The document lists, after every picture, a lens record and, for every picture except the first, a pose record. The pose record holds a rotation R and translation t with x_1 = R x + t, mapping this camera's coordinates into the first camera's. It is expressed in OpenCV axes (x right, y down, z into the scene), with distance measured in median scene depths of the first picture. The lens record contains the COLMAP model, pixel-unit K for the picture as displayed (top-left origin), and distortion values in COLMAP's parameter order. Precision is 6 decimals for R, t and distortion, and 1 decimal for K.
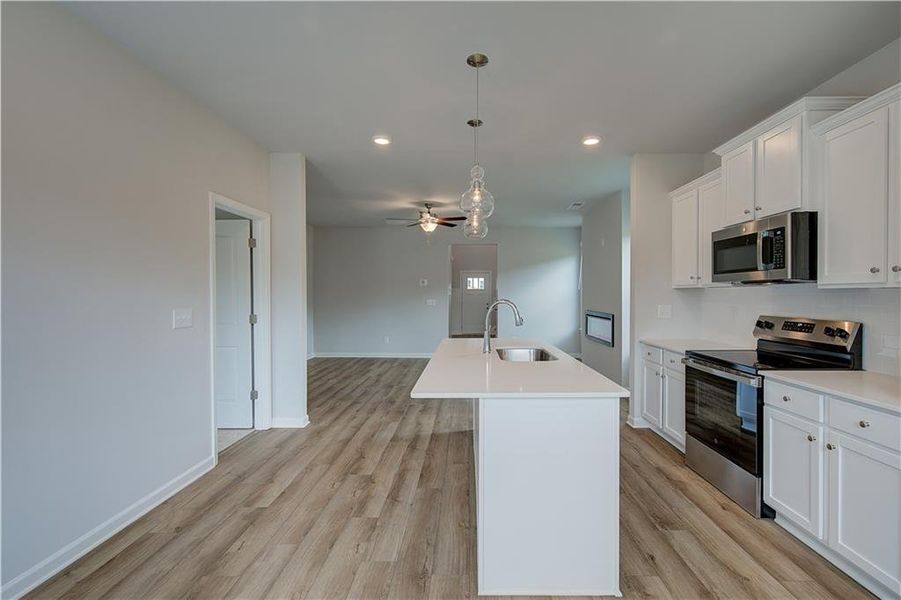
lens RADIAL K [[397.8, 0, 467.1], [0, 397.8, 297.2], [0, 0, 1]] dist [0.001101, 0.000072]
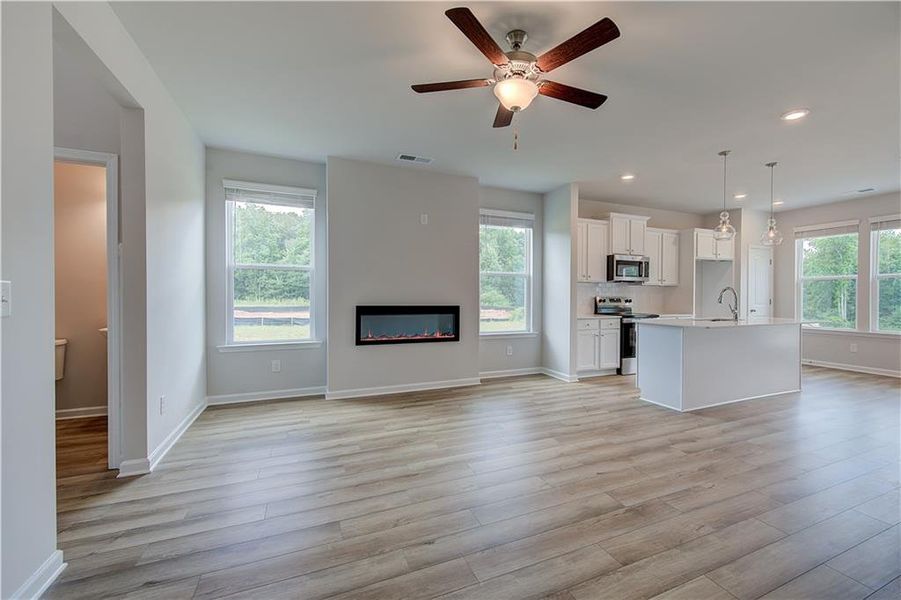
lens RADIAL K [[394.7, 0, 485.2], [0, 394.7, 298.8], [0, 0, 1]] dist [0.001322, -0.000084]
pose [[-0.431668, -0.011190, 0.901963, -0.901868], [0.000430, 0.999920, 0.012611, 0.031762], [-0.902032, 0.005832, -0.431629, 2.497754]]
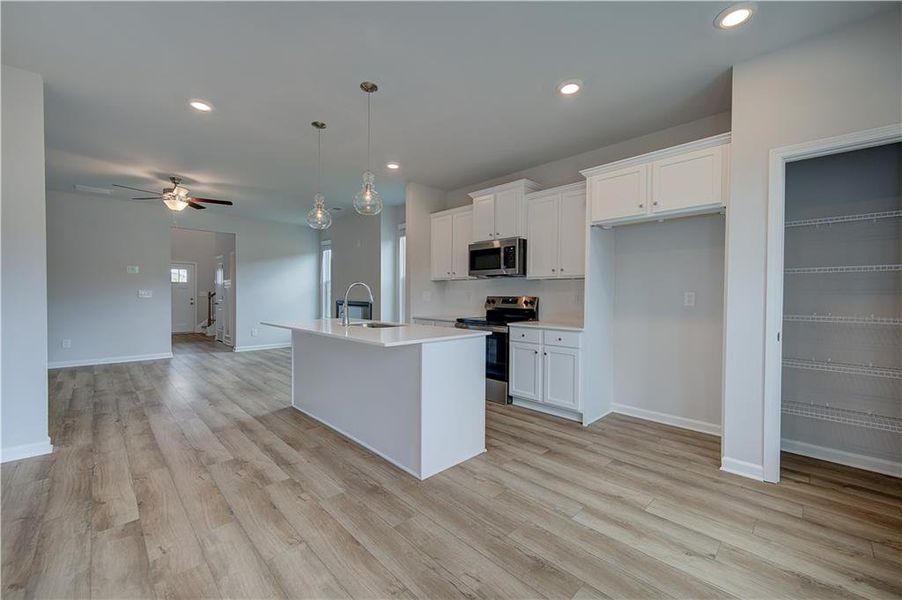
lens RADIAL K [[363.2, 0, 458.0], [0, 363.2, 300.1], [0, 0, 1]] dist [0.000435, 0.000039]
pose [[0.704546, -0.004764, 0.709643, -0.473828], [-0.001586, 0.999964, 0.008287, 0.051357], [-0.709657, -0.006964, 0.704513, -0.006607]]
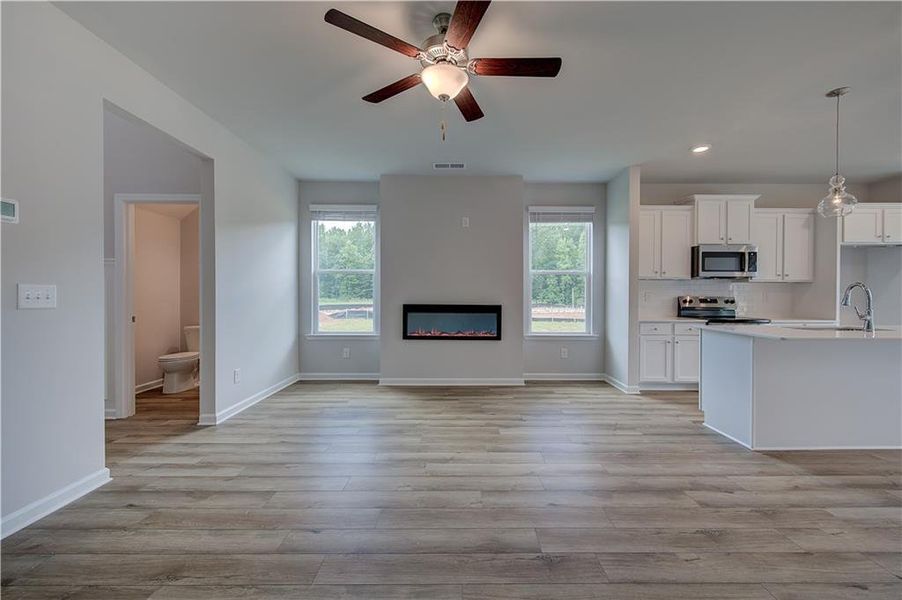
lens RADIAL K [[368.4, 0, 455.4], [0, 368.4, 297.5], [0, 0, 1]] dist [0.000264, -0.000298]
pose [[-0.011126, -0.009264, 0.999895, -0.912049], [0.002647, 0.999953, 0.009294, 0.034340], [-0.999935, 0.002750, -0.011101, 2.079681]]
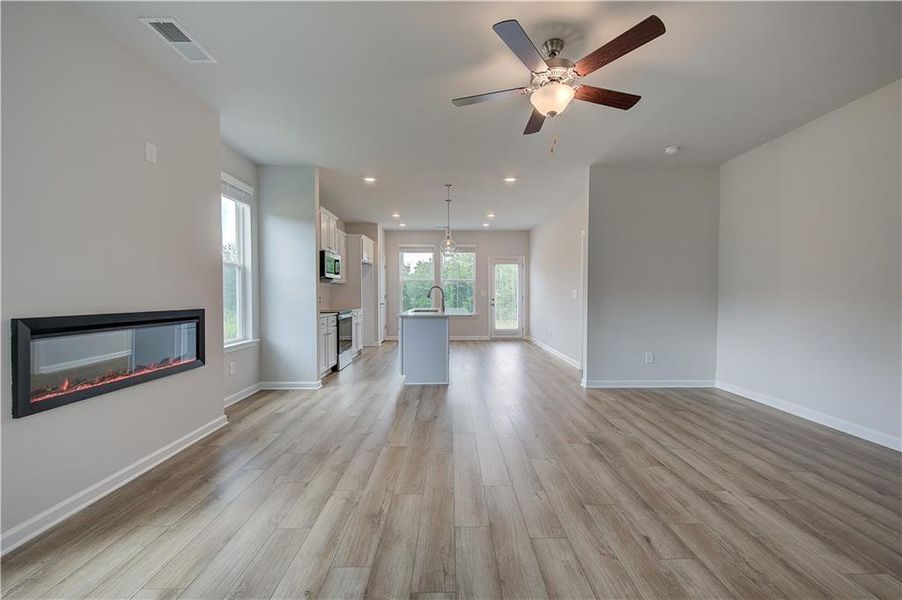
lens RADIAL K [[363.2, 0, 458.0], [0, 363.2, 300.1], [0, 0, 1]] dist [0.000435, 0.000039]
pose [[-0.999607, -0.000670, -0.028031, 0.022479], [-0.001348, 0.999707, 0.024163, 0.034199], [0.028007, 0.024191, -0.999315, 2.871416]]
